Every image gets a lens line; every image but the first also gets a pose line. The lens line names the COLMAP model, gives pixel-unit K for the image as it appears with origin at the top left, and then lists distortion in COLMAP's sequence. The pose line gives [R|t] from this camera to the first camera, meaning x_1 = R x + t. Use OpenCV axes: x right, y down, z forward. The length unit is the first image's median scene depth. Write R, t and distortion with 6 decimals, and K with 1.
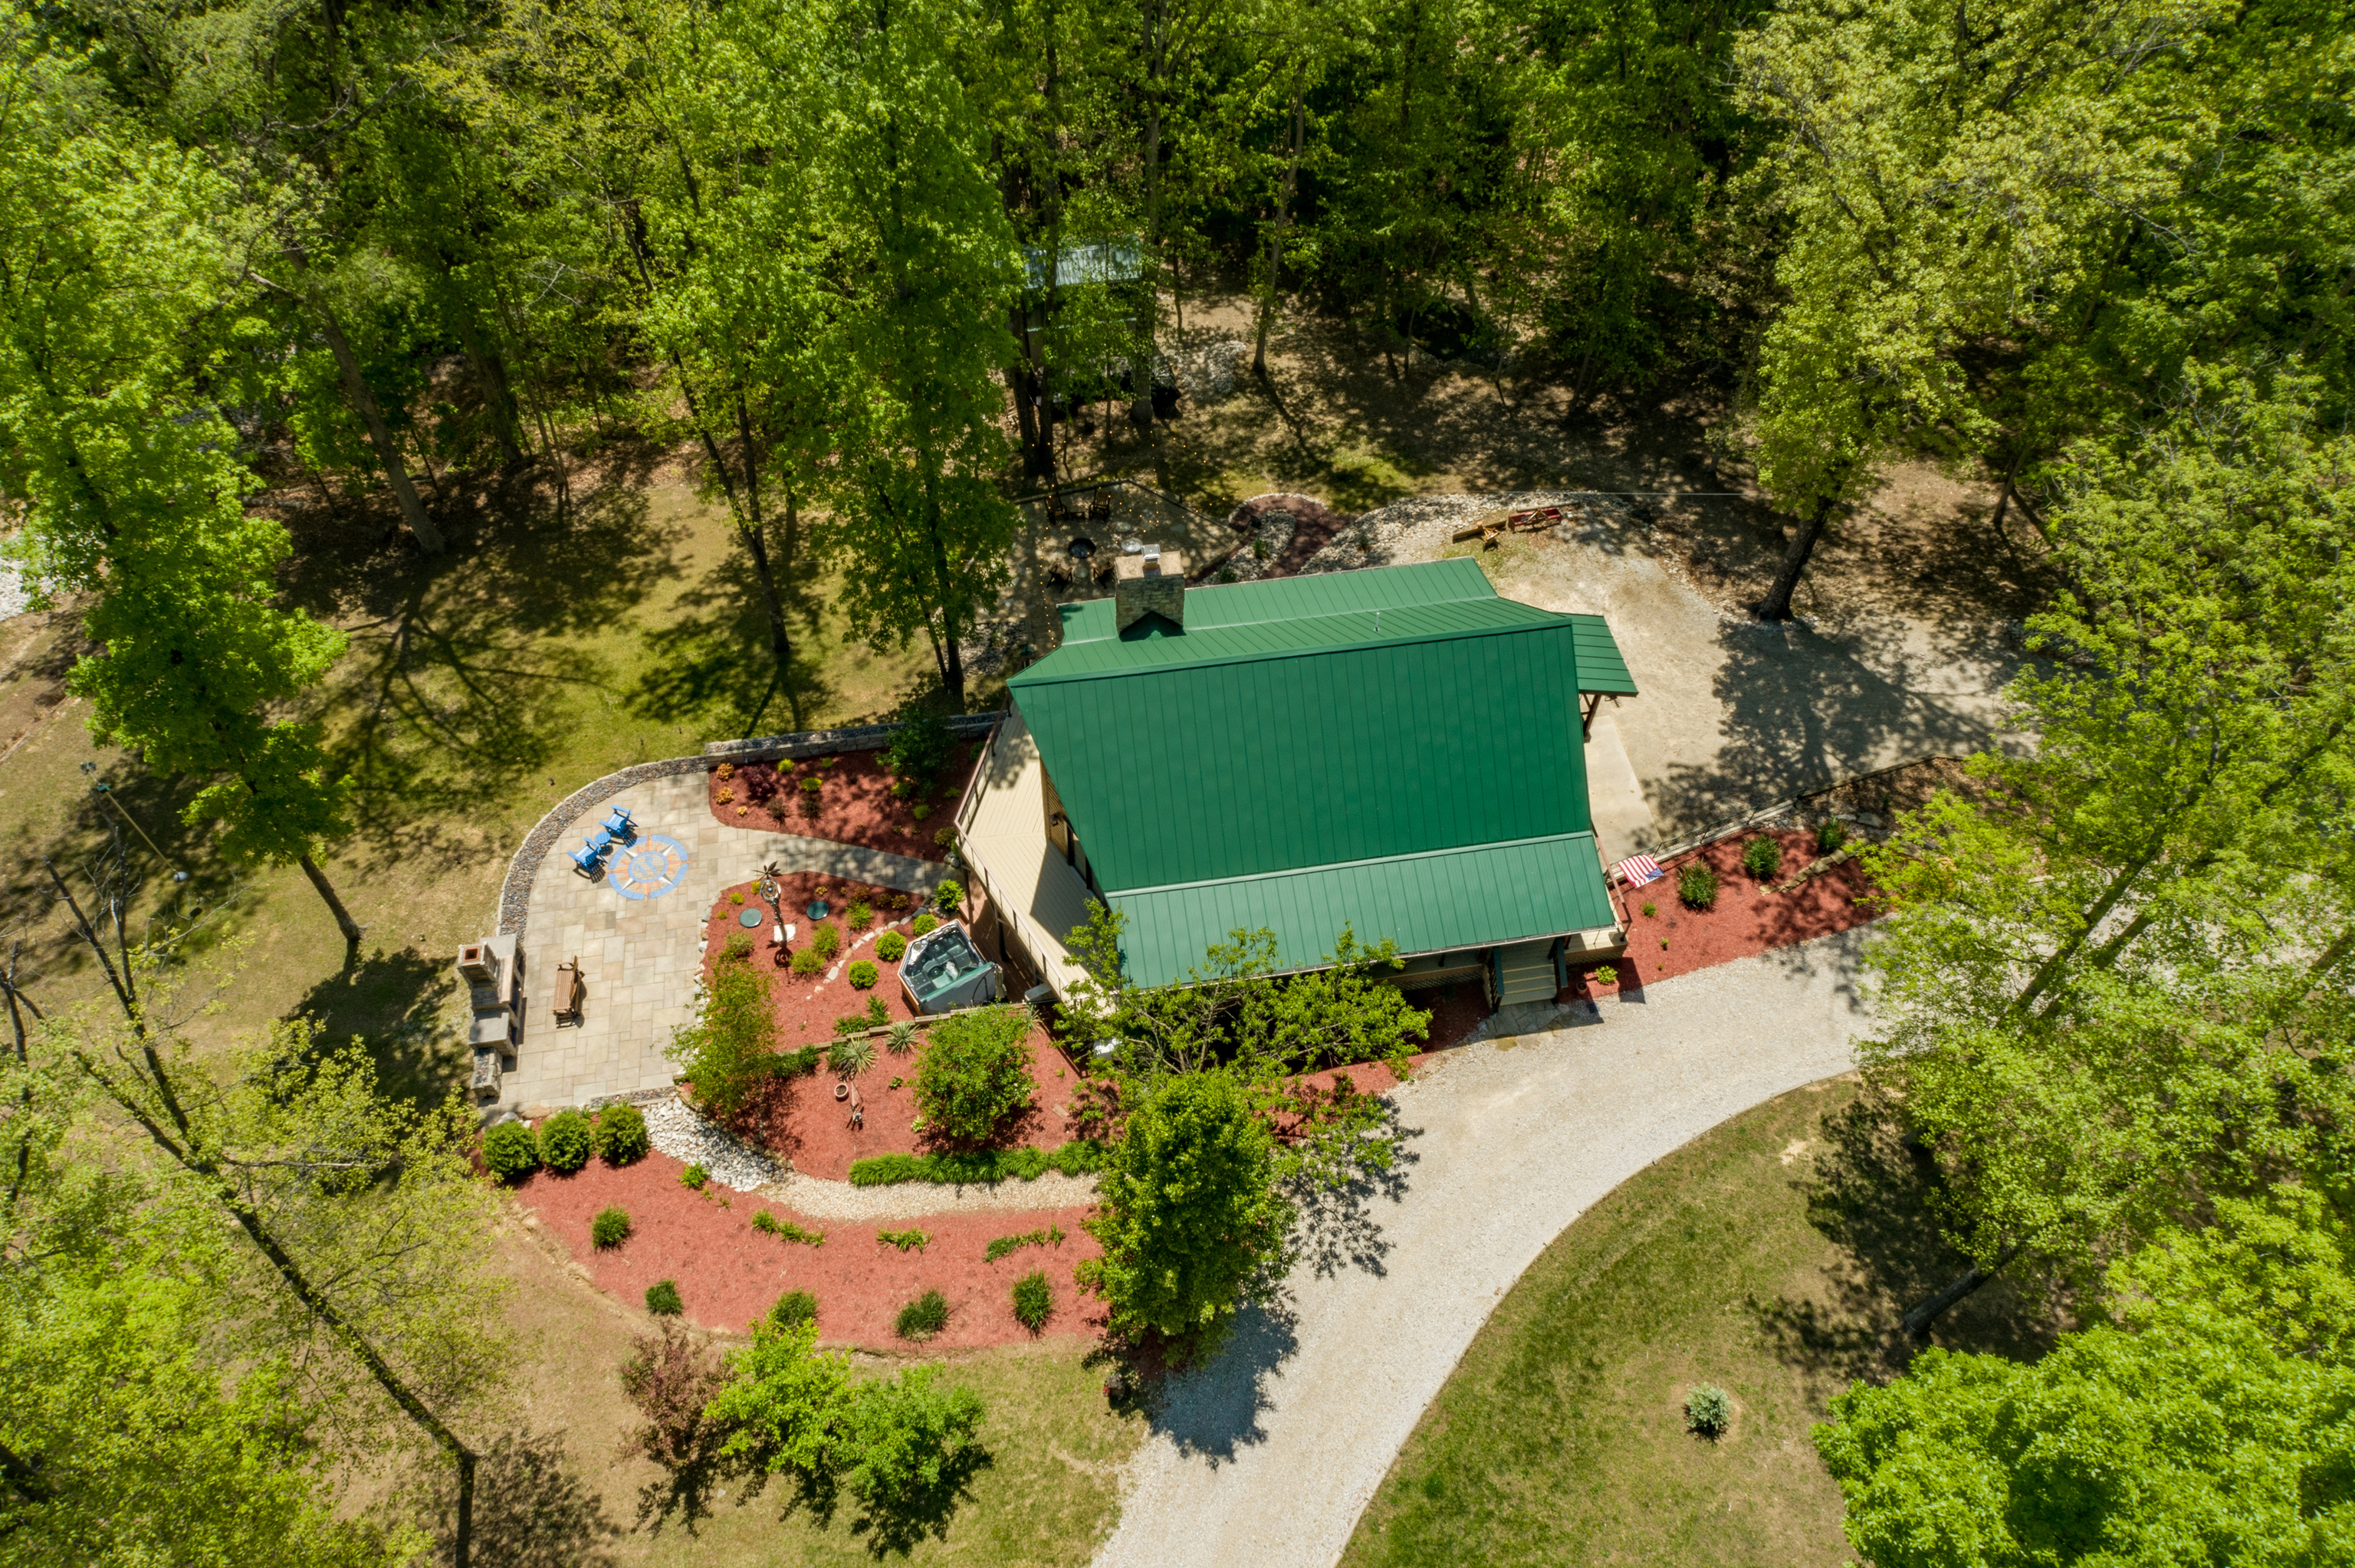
lens RADIAL K [[1601.9, 0, 1185.1], [0, 1601.9, 792.3], [0, 0, 1]] dist [-0.008323, -0.000156]
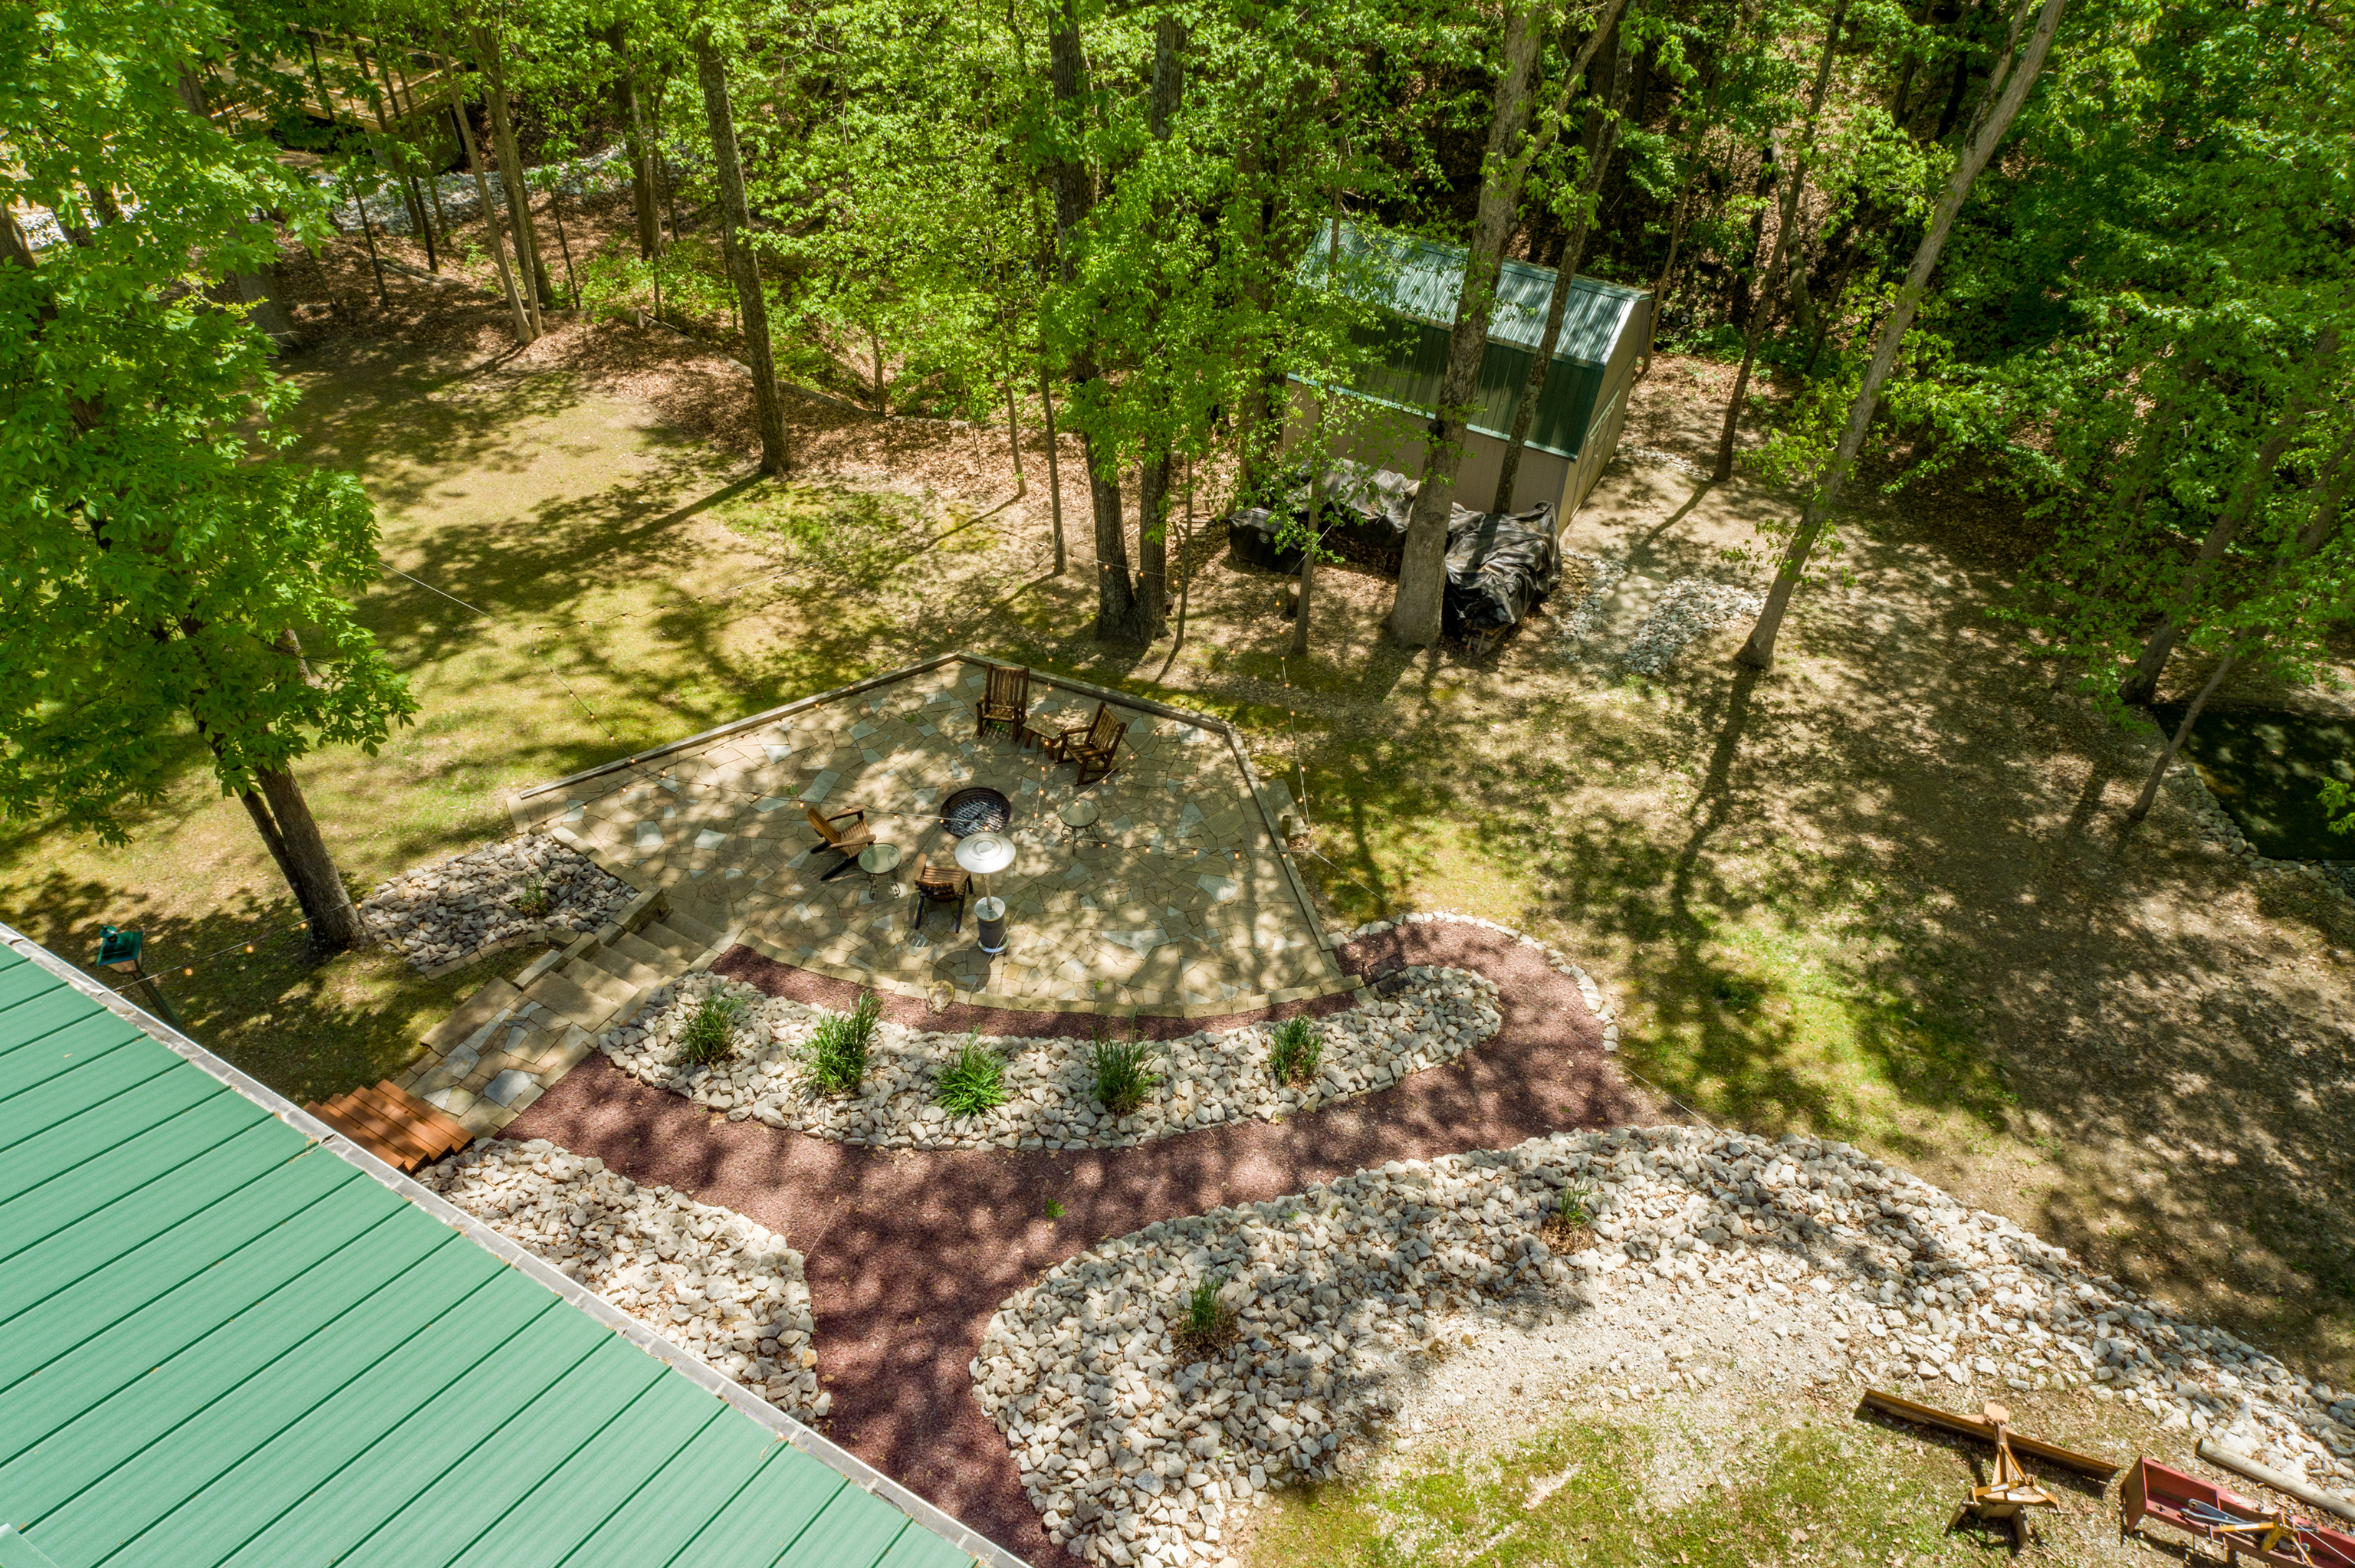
lens RADIAL K [[1601.9, 0, 1185.1], [0, 1601.9, 792.3], [0, 0, 1]] dist [-0.008323, -0.000156]
pose [[0.774592, 0.439252, -0.455044, 0.186440], [-0.506108, 0.861967, -0.029460, -0.208319], [0.379293, 0.253120, 0.889981, 0.813464]]
